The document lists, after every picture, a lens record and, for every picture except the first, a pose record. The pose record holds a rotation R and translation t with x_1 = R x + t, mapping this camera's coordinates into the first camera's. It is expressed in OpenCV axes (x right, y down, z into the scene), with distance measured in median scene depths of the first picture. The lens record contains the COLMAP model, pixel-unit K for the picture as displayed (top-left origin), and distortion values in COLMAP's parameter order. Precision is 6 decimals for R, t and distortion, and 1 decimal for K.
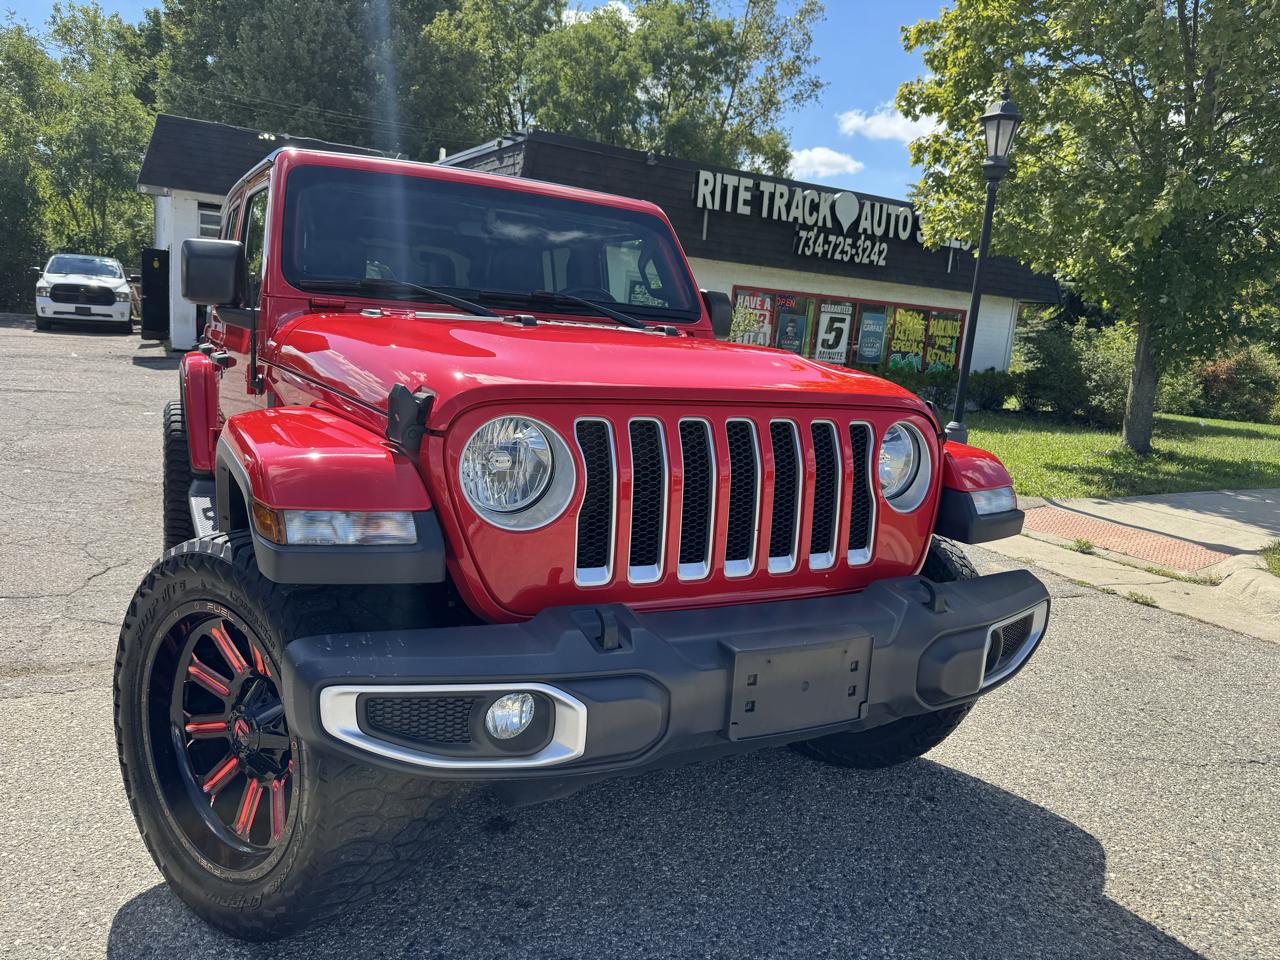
lens RADIAL K [[921.9, 0, 661.6], [0, 921.9, 461.5], [0, 0, 1]] dist [0.003124, -0.018336]
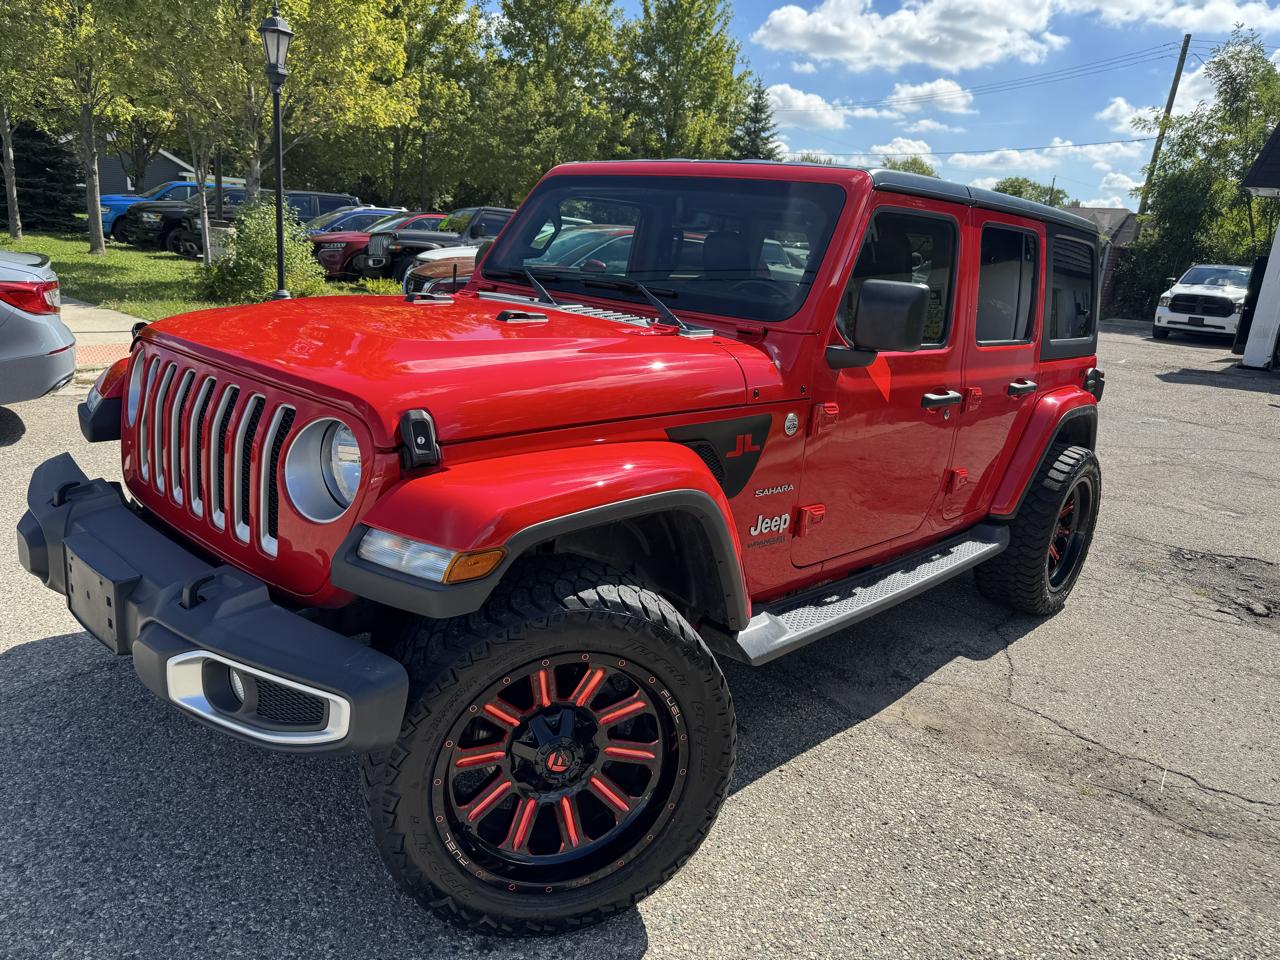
lens RADIAL K [[918.7, 0, 620.8], [0, 918.7, 492.2], [0, 0, 1]] dist [0.020785, -0.027440]
pose [[0.316210, 0.198447, -0.927701, 0.161680], [-0.183718, 0.972175, 0.145339, -0.020629], [0.930730, 0.124478, 0.343870, 0.136231]]
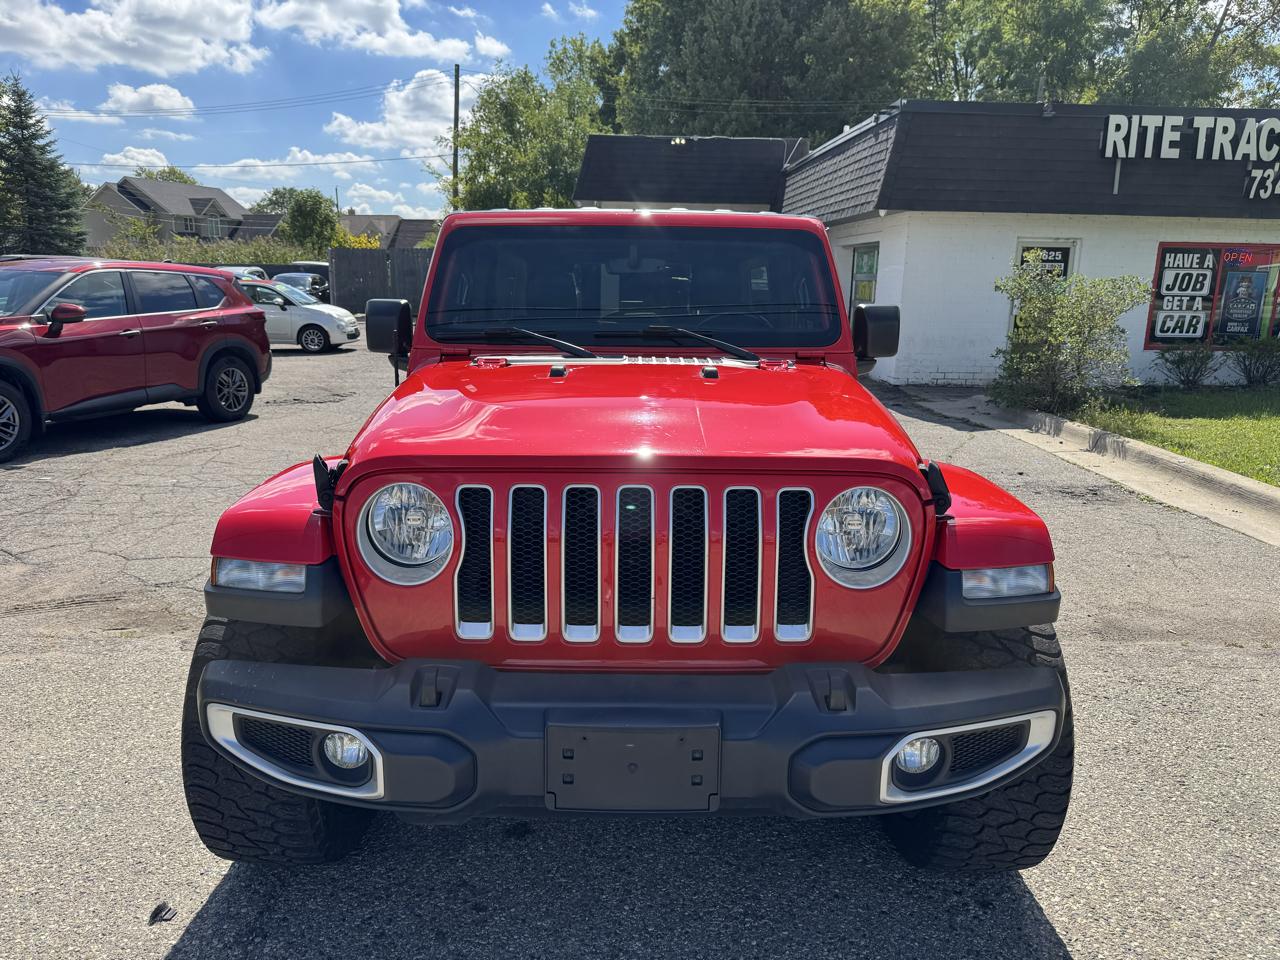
lens RADIAL K [[921.9, 0, 639.4], [0, 921.9, 473.4], [0, 0, 1]] dist [0.003124, -0.018336]
pose [[0.878196, 0.030829, -0.477306, 0.069735], [-0.010392, 0.998915, 0.045399, -0.012939], [0.478188, -0.034909, 0.877564, 0.016585]]
